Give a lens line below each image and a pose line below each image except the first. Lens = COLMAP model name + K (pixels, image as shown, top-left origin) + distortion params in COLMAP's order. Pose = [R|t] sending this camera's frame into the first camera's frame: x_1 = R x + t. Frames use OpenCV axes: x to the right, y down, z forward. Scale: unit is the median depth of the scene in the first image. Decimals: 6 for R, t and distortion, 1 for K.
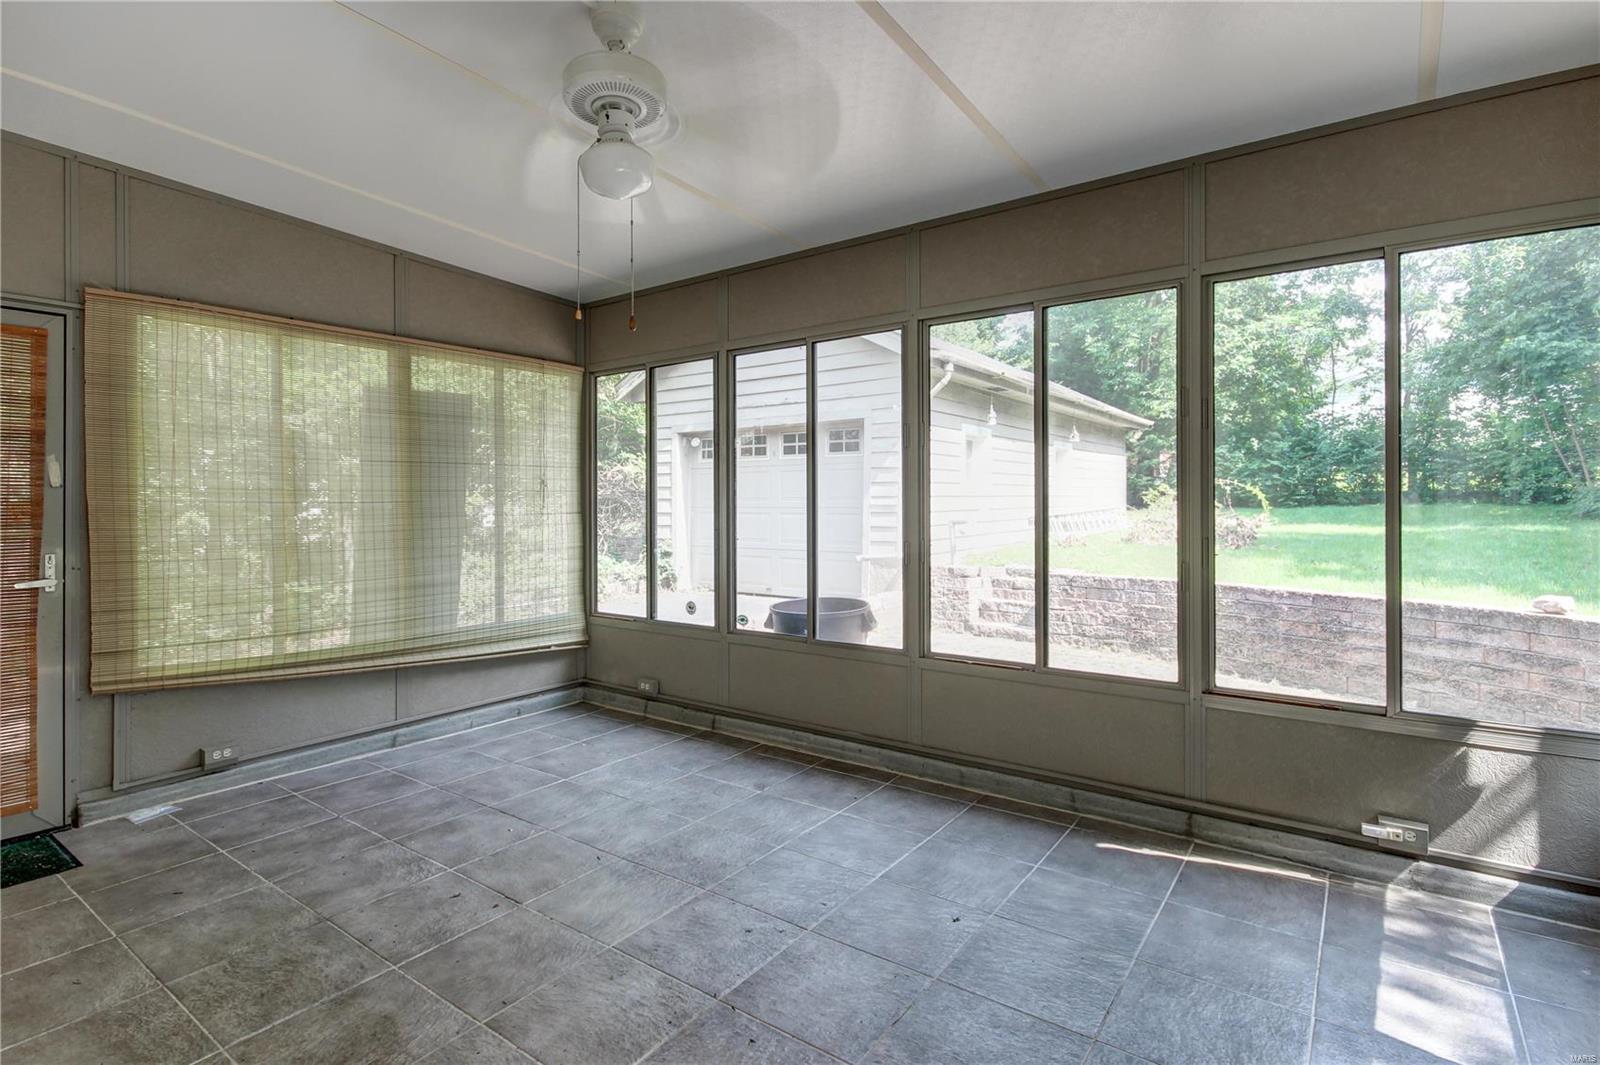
lens RADIAL K [[785.1, 0, 798.5], [0, 785.1, 475.2], [0, 0, 1]] dist [-0.000049, -0.000538]
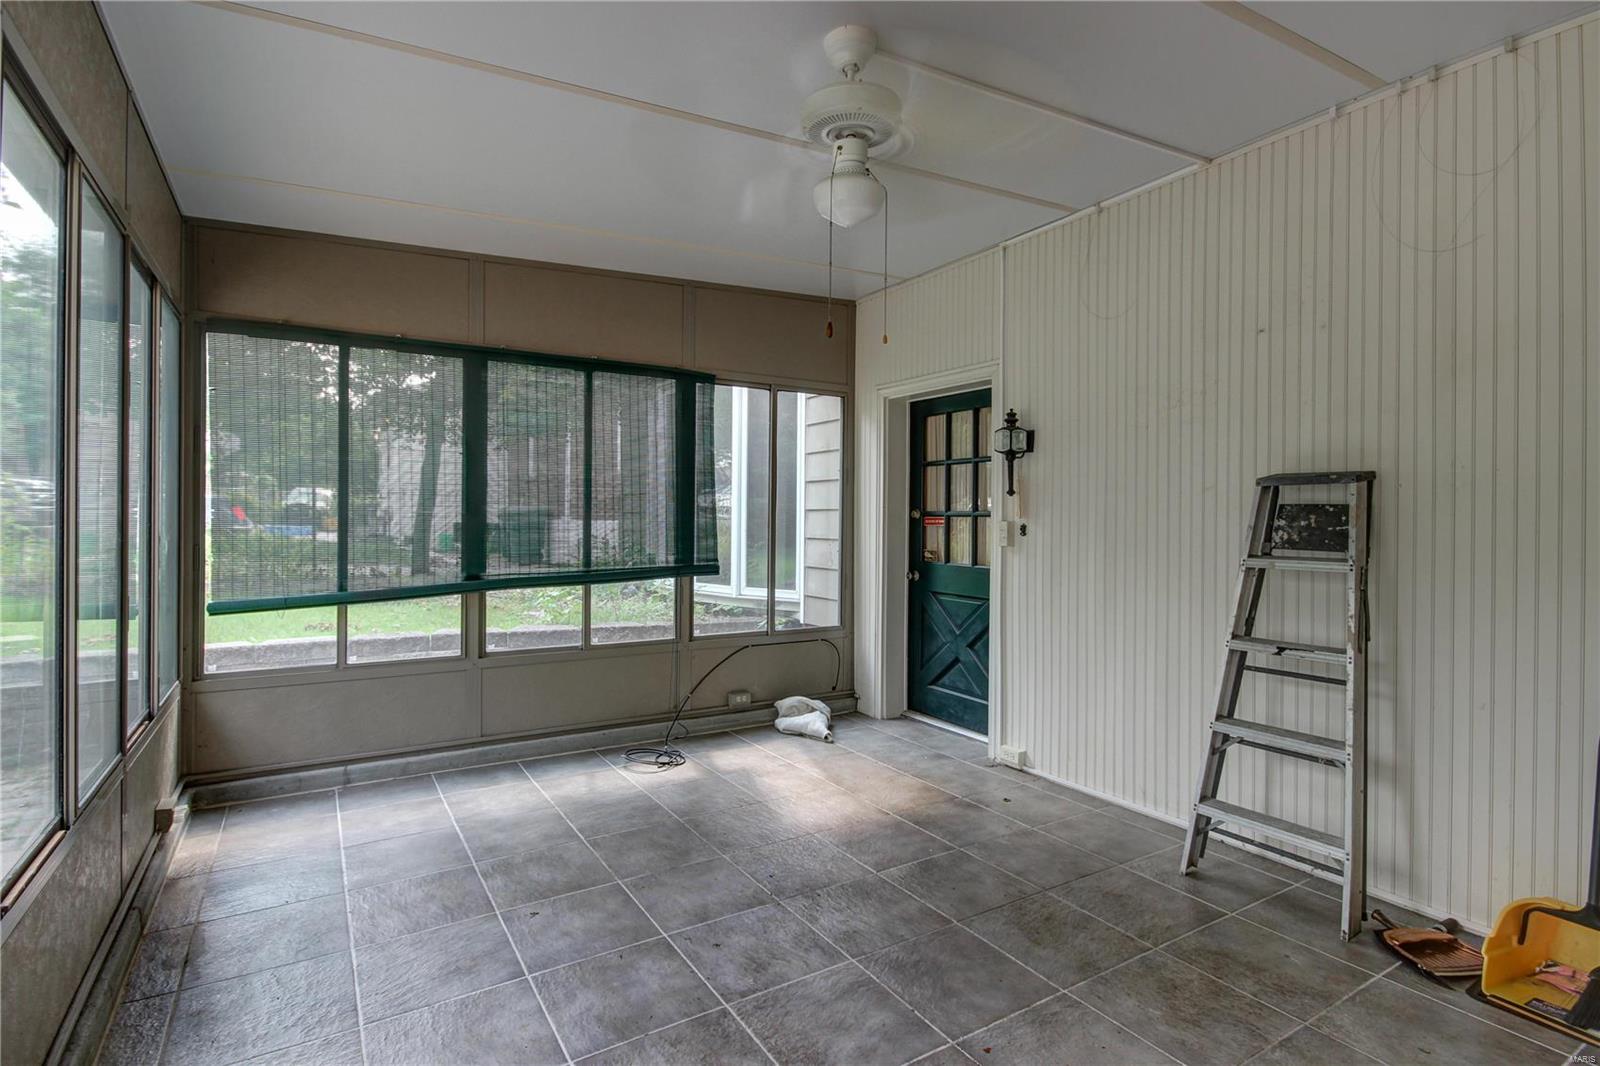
lens RADIAL K [[793.5, 0, 800.0], [0, 793.5, 533.0], [0, 0, 1]] dist [-0.000187, -0.000762]
pose [[-0.928102, -0.005519, 0.372286, -0.586329], [-0.009353, 0.999920, -0.008494, 0.071325], [-0.372209, -0.011366, -0.928079, 2.088335]]
